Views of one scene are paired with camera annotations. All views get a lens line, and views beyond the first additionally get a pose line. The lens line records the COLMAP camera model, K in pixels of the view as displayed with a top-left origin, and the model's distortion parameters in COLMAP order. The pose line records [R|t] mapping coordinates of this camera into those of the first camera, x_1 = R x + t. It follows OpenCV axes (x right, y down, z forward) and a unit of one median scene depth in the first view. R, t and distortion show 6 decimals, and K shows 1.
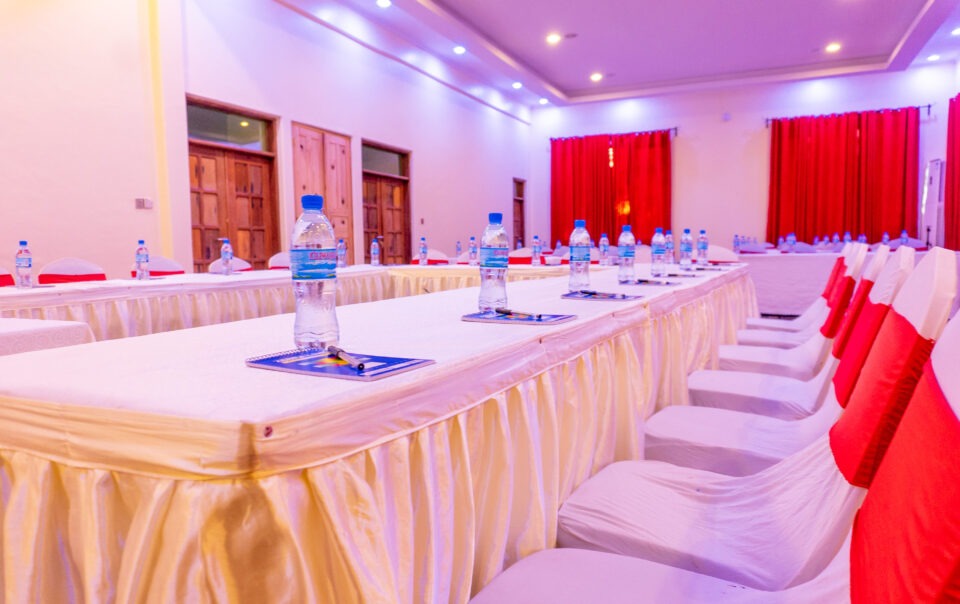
lens RADIAL K [[646.1, 0, 474.0], [0, 646.1, 298.6], [0, 0, 1]] dist [-0.021338, -0.004371]
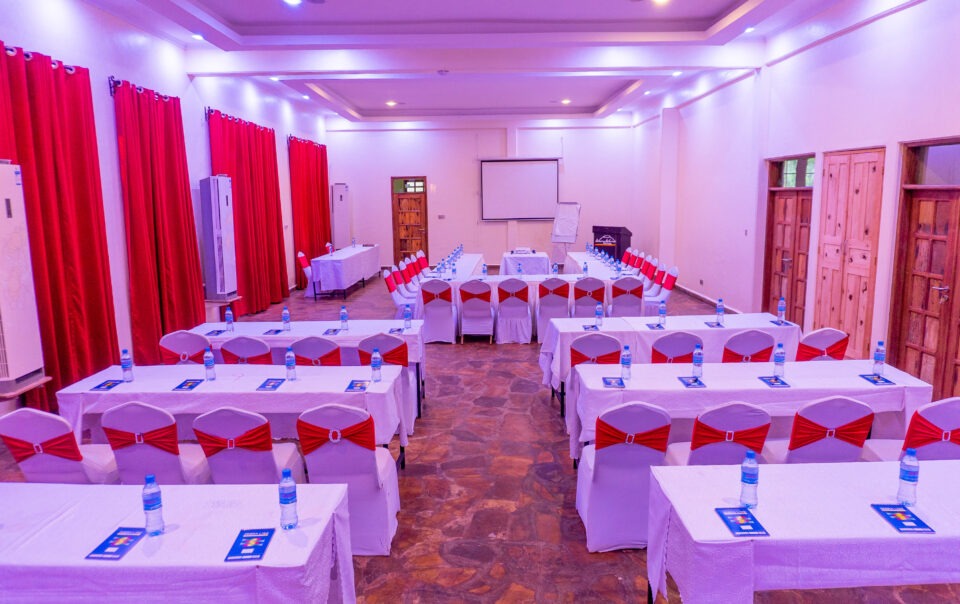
lens RADIAL K [[646.1, 0, 481.7], [0, 646.1, 298.3], [0, 0, 1]] dist [-0.021338, -0.004371]
pose [[-0.904597, 0.092921, -0.416017, 0.489535], [-0.008624, 0.971762, 0.235804, -0.216797], [0.426181, 0.216895, -0.878252, 1.293634]]
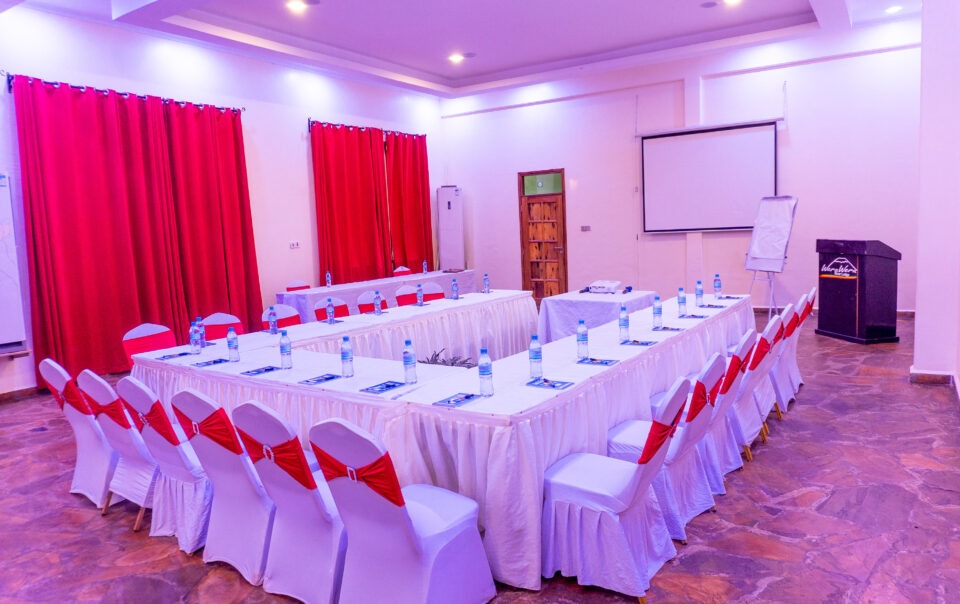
lens RADIAL K [[646.1, 0, 481.0], [0, 646.1, 295.7], [0, 0, 1]] dist [-0.021338, -0.004371]
pose [[-0.989564, 0.043065, 0.137511, -0.119132], [0.068340, 0.980405, 0.184760, -0.126953], [-0.126859, 0.192230, -0.973116, 0.833319]]
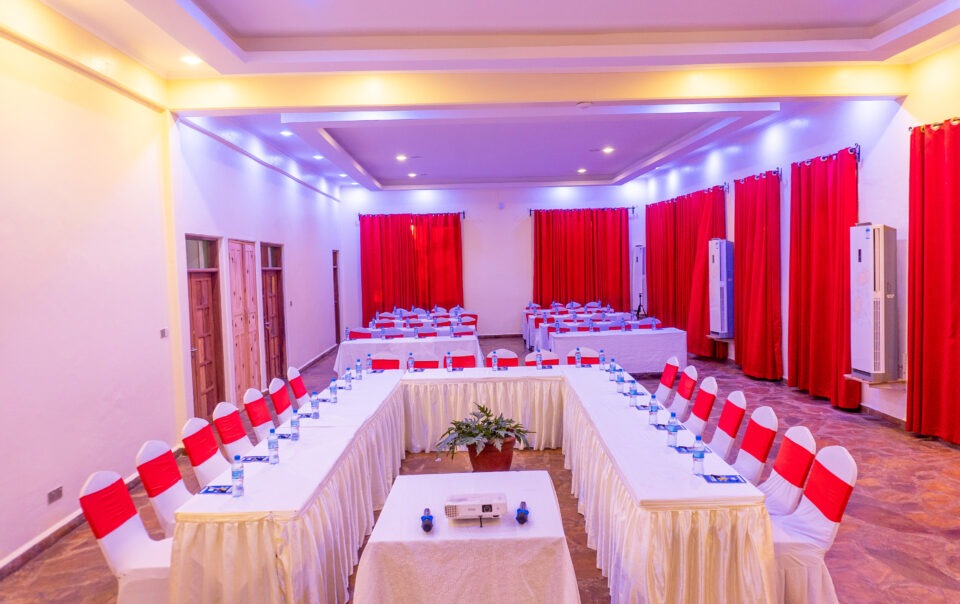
lens RADIAL K [[646.1, 0, 480.0], [0, 646.1, 299.9], [0, 0, 1]] dist [-0.021338, -0.004371]
pose [[0.897129, -0.033422, 0.440502, -0.295572], [0.046660, 0.998725, -0.019251, -0.091781], [-0.439297, 0.037824, 0.897545, -0.185901]]
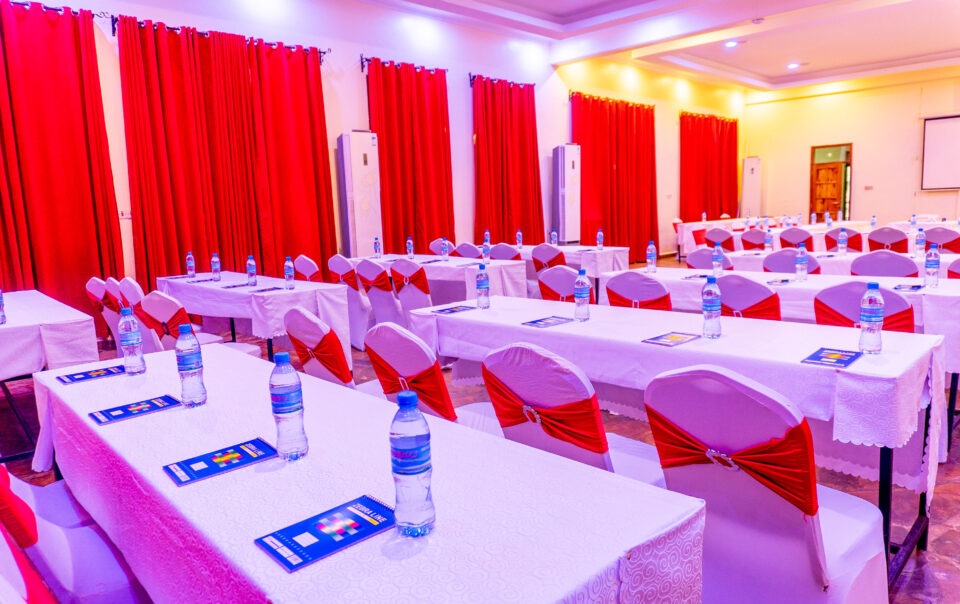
lens RADIAL K [[646.1, 0, 473.7], [0, 646.1, 294.7], [0, 0, 1]] dist [-0.021338, -0.004371]
pose [[-0.934944, 0.000834, 0.354794, 0.183614], [0.077553, 0.976296, 0.202069, -0.150891], [-0.346216, 0.216438, -0.912847, 1.431656]]
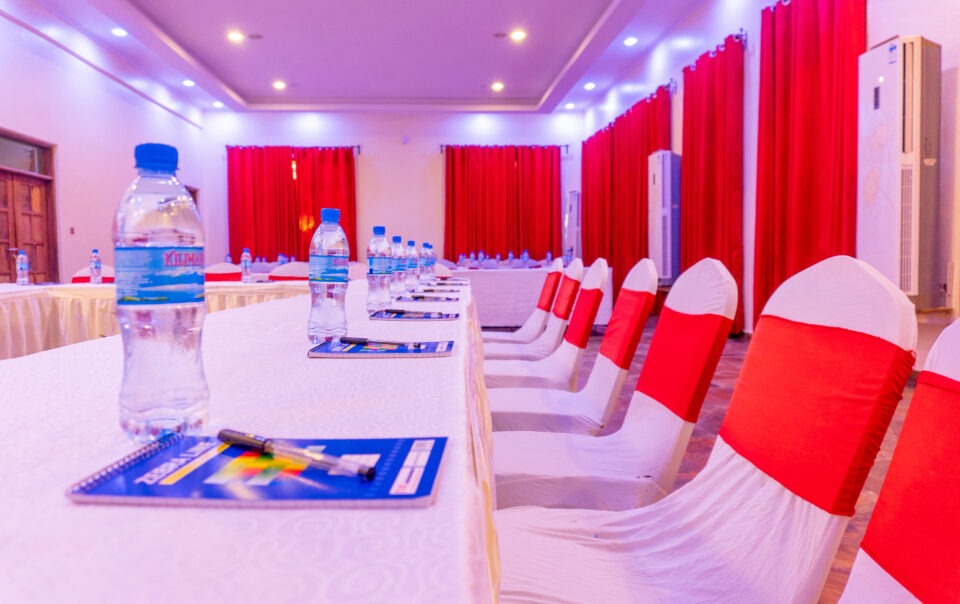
lens RADIAL K [[646.1, 0, 478.3], [0, 646.1, 300.5], [0, 0, 1]] dist [-0.021338, -0.004371]
pose [[0.874647, -0.022367, 0.484245, -0.025343], [0.033651, 0.999327, -0.014623, -0.001535], [-0.483592, 0.029085, 0.874810, 0.038384]]
